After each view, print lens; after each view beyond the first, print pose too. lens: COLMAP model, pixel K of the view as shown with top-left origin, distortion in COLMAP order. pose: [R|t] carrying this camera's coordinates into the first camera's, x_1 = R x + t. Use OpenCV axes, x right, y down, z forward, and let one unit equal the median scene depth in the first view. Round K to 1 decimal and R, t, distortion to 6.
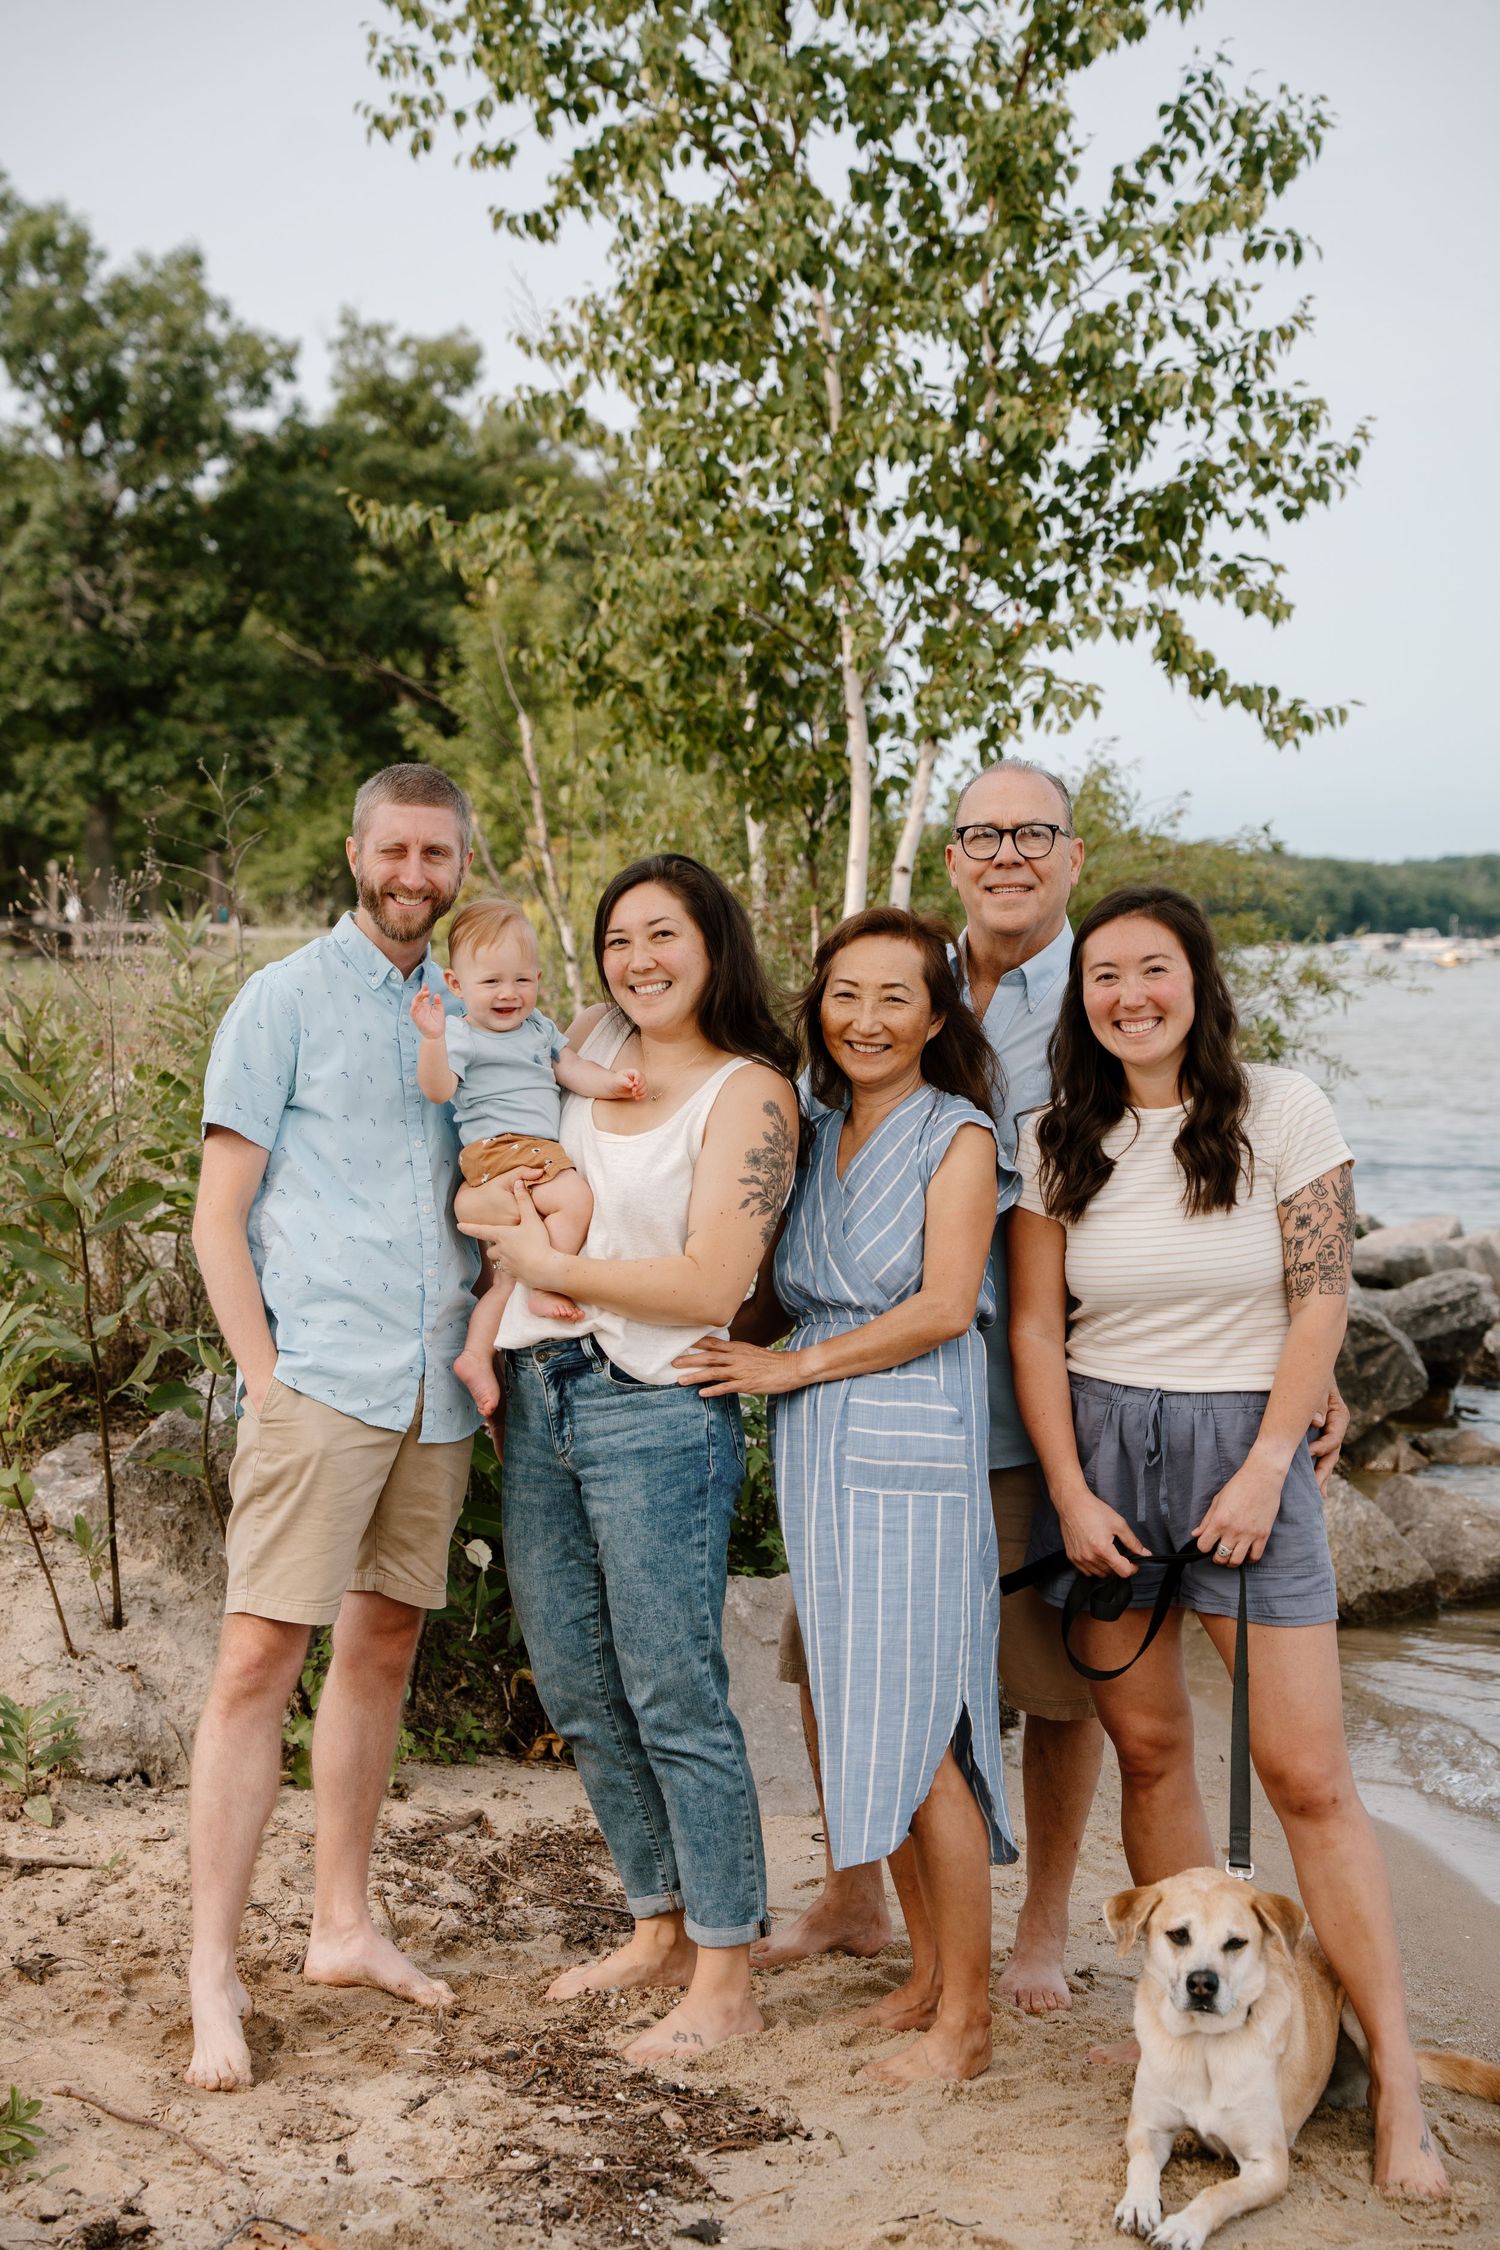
lens RADIAL K [[3559.8, 0, 807.1], [0, 3559.8, 1094.1], [0, 0, 1]] dist [0.049363, 0.000000]
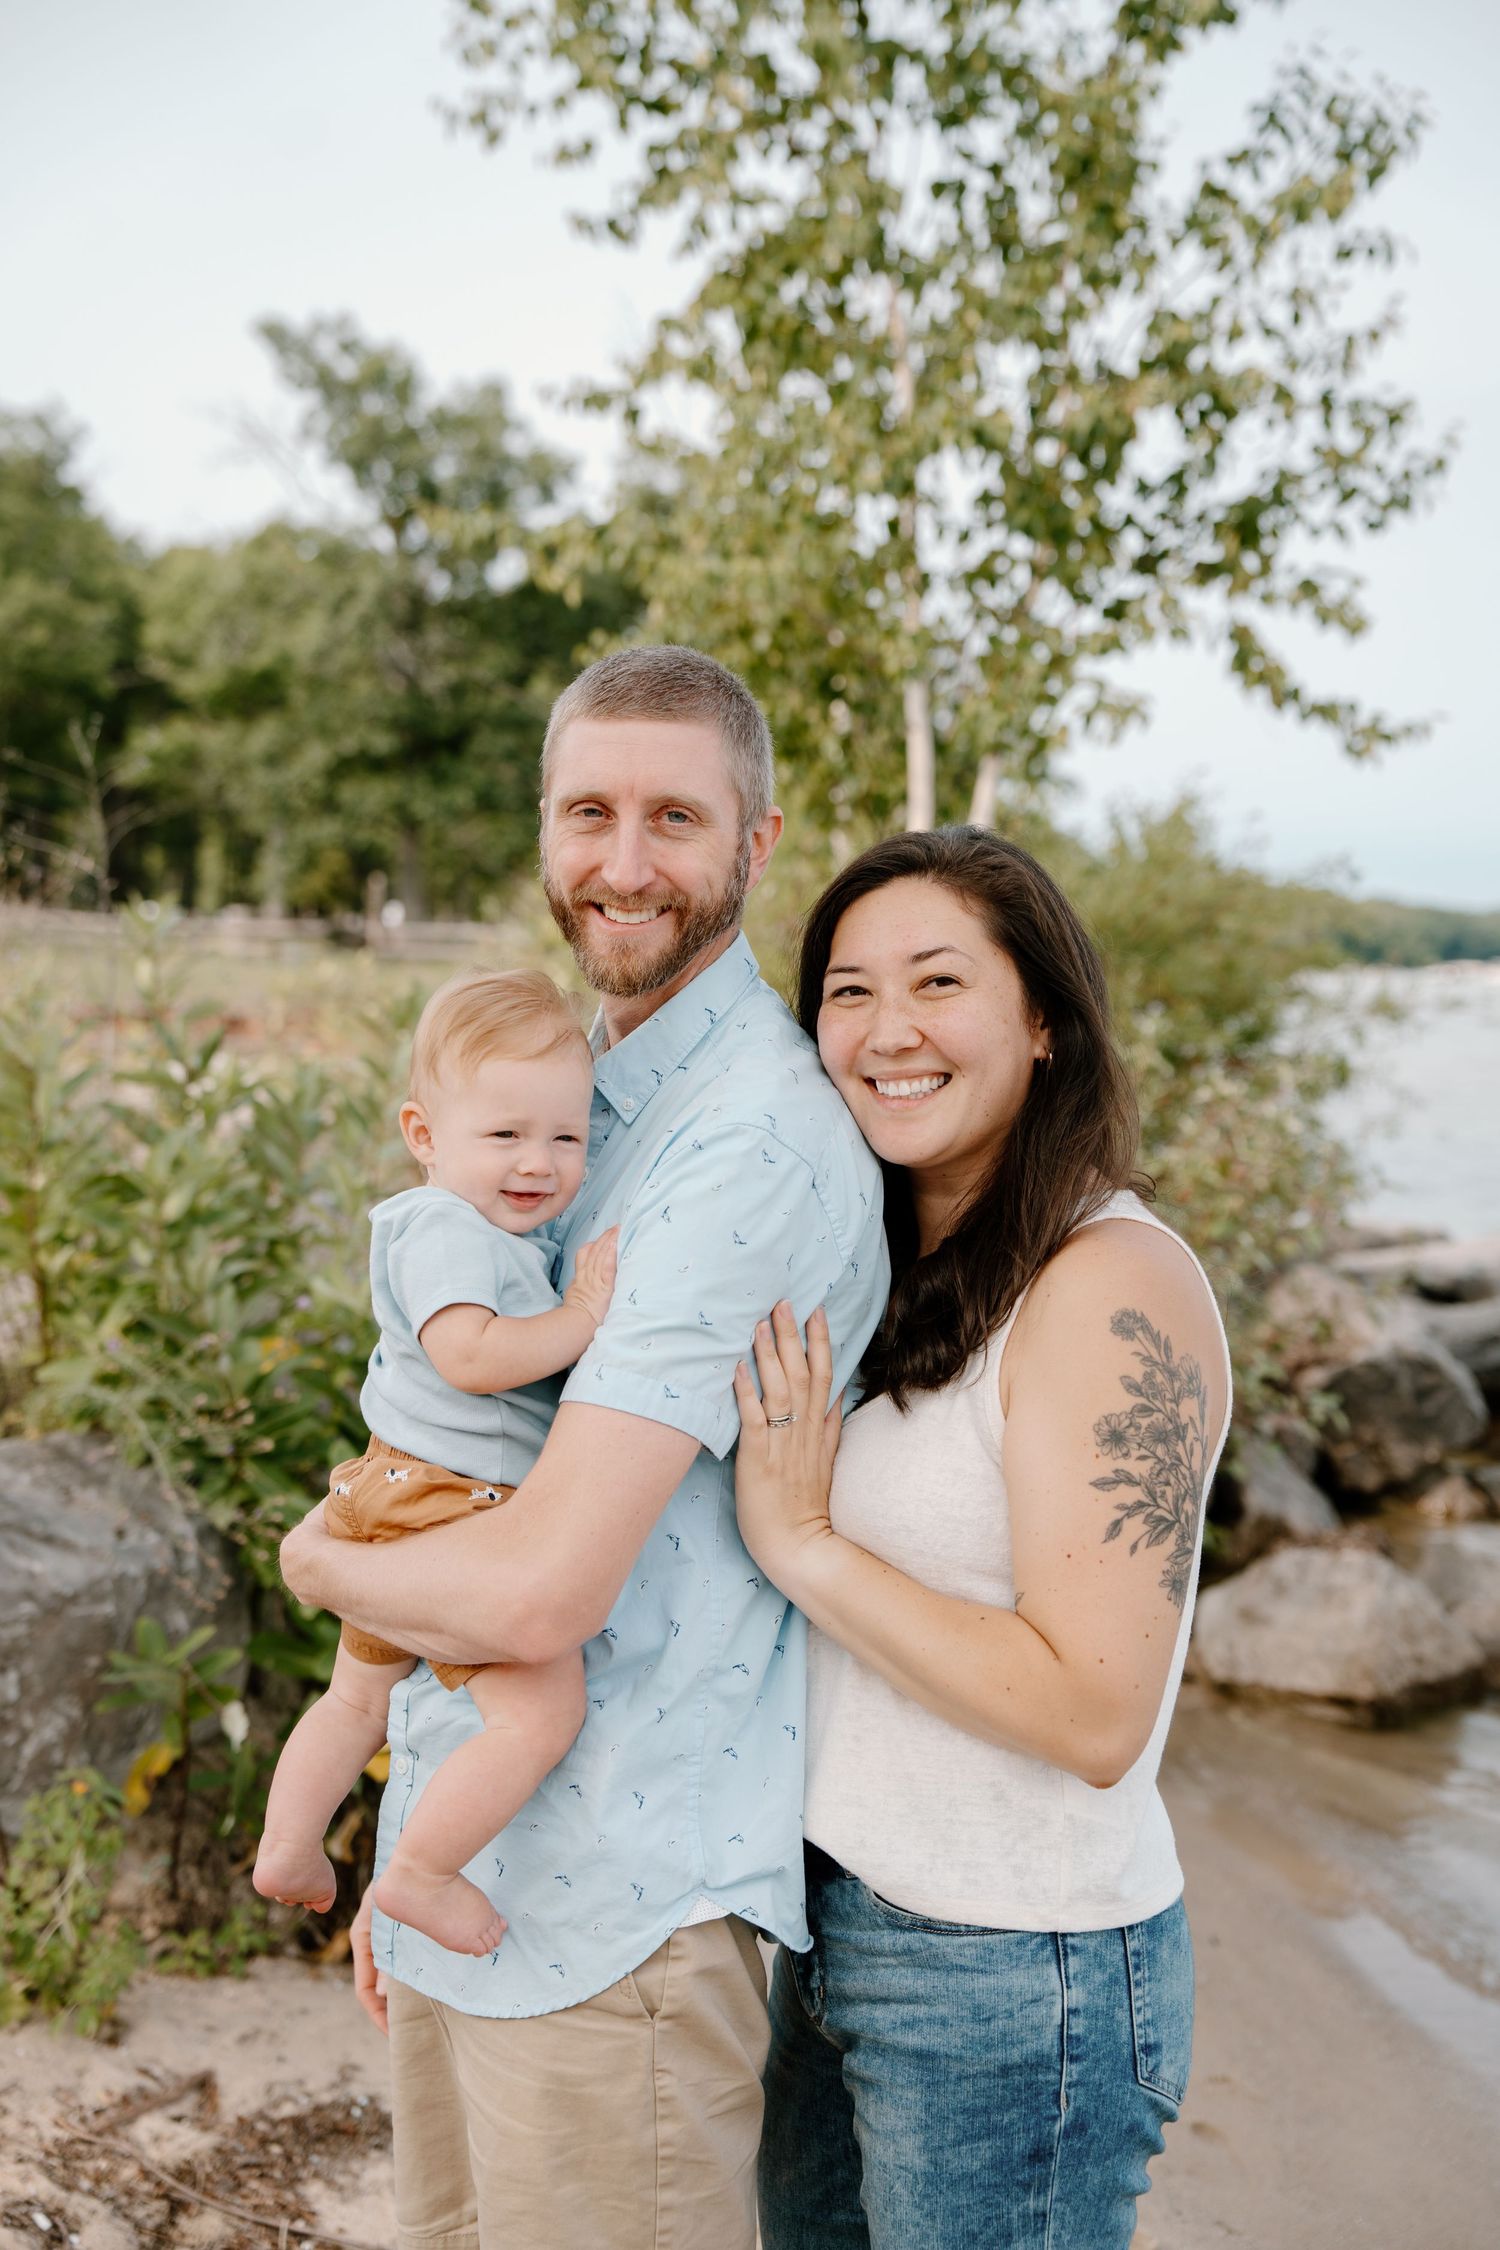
lens RADIAL K [[2743.6, 0, 811.9], [0, 2743.6, 1109.7], [0, 0, 1]] dist [0.041242, 0.000000]
pose [[0.997174, 0.029544, -0.069066, 0.039245], [-0.028537, 0.999472, 0.015529, -0.011736], [0.069489, -0.013514, 0.997491, 0.238820]]
